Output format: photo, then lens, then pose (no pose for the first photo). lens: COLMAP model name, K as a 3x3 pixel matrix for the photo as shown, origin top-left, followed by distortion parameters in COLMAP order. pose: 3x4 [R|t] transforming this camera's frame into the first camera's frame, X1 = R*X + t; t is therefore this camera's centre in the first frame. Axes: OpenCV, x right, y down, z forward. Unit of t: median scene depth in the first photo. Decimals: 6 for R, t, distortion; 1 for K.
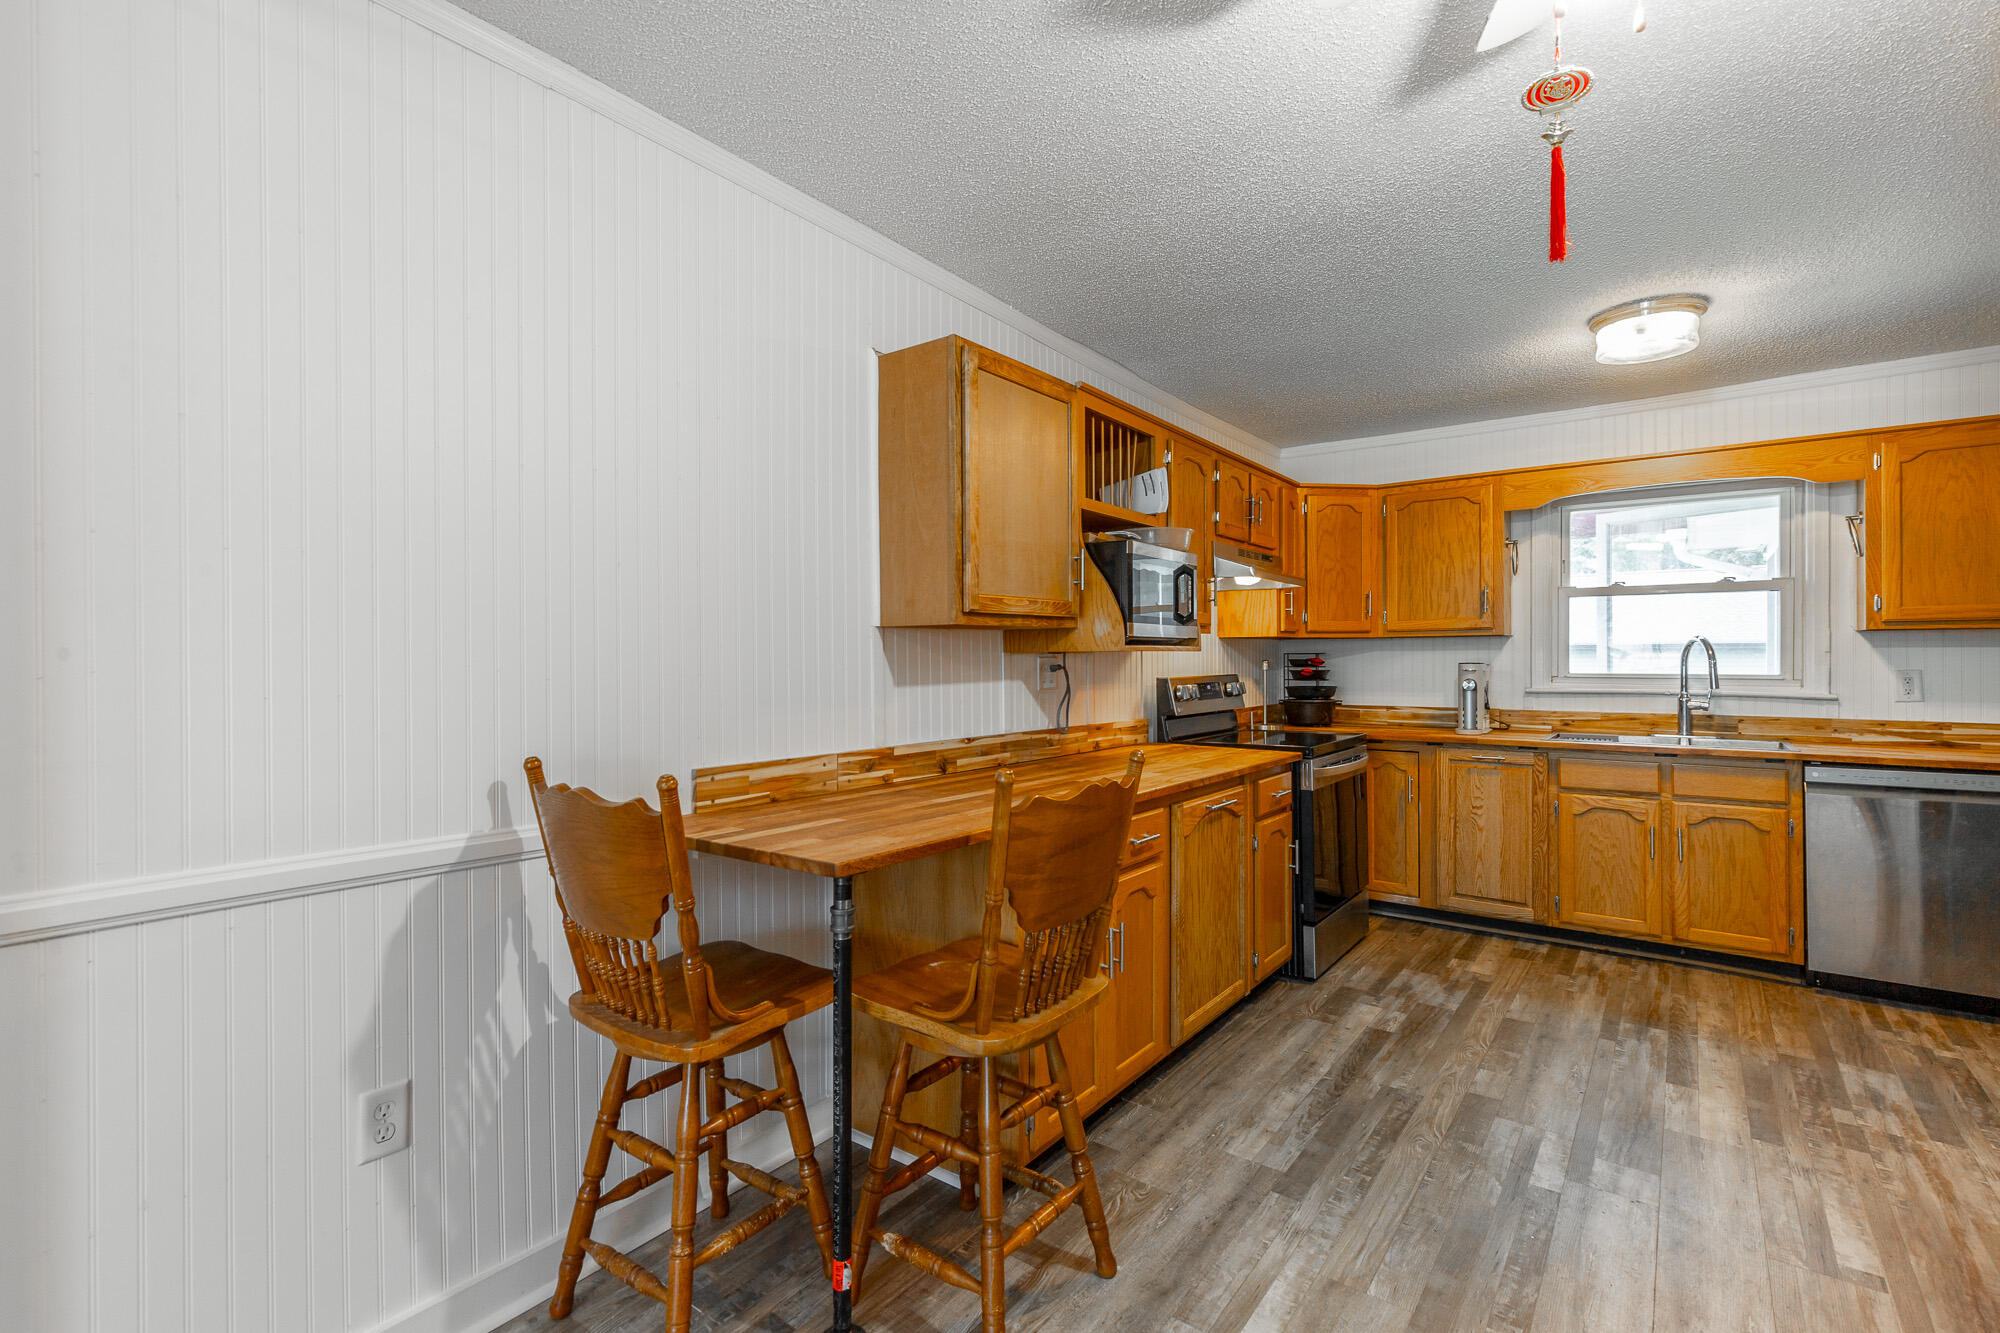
lens RADIAL K [[900.0, 0, 991.6], [0, 900.0, 662.1], [0, 0, 1]] dist [0.008345, -0.001323]
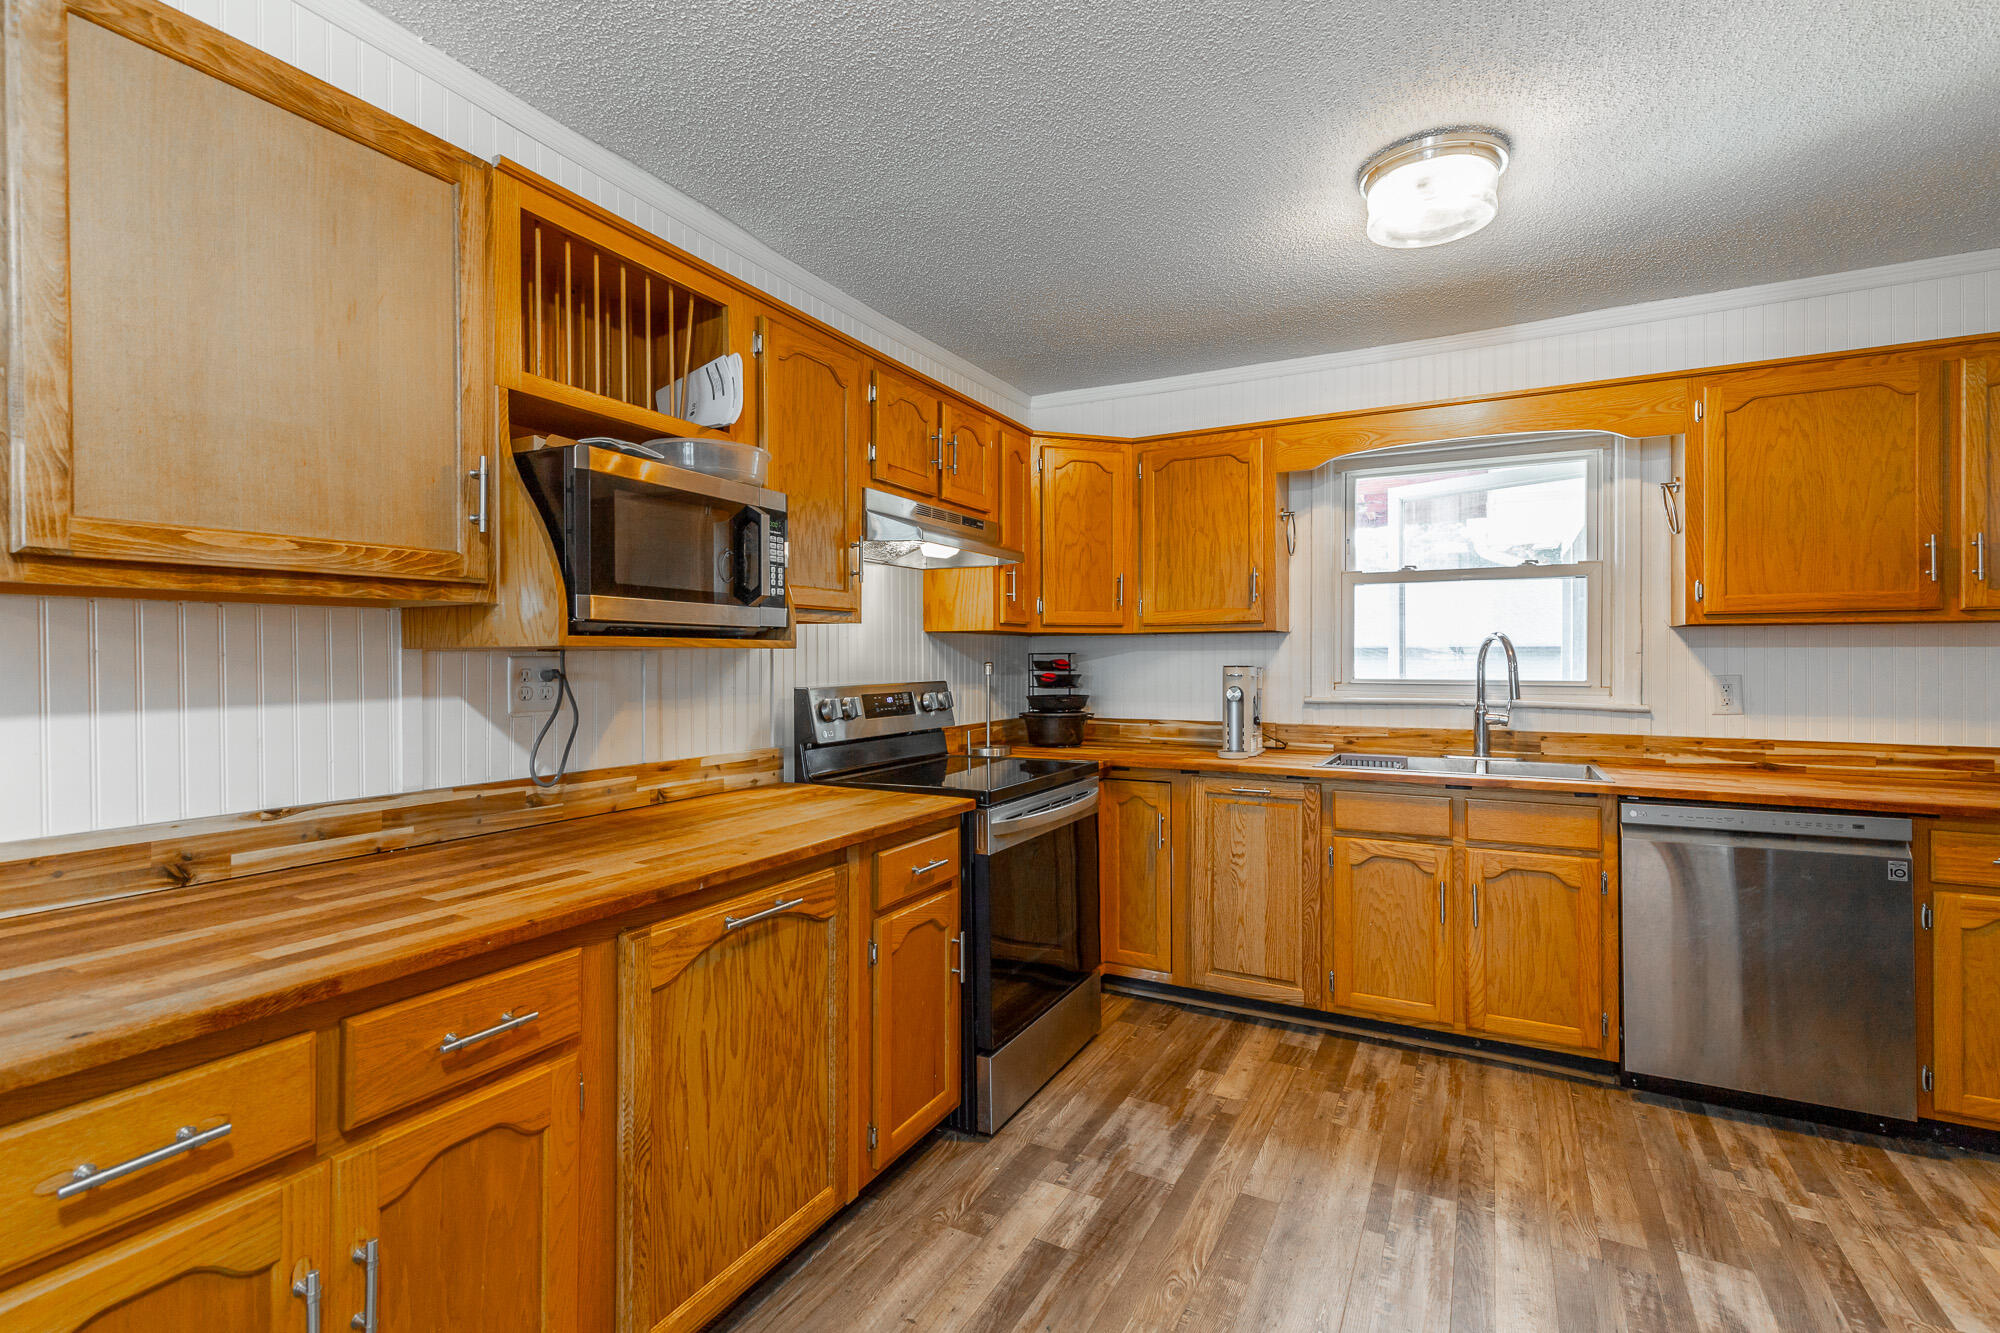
lens RADIAL K [[900.0, 0, 1014.0], [0, 900.0, 665.4], [0, 0, 1]] dist [0.008345, -0.001323]
pose [[0.985015, 0.000423, 0.172470, 0.247290], [-0.000929, 0.999995, 0.002853, -0.001926], [-0.172468, -0.002970, 0.985011, 0.317910]]
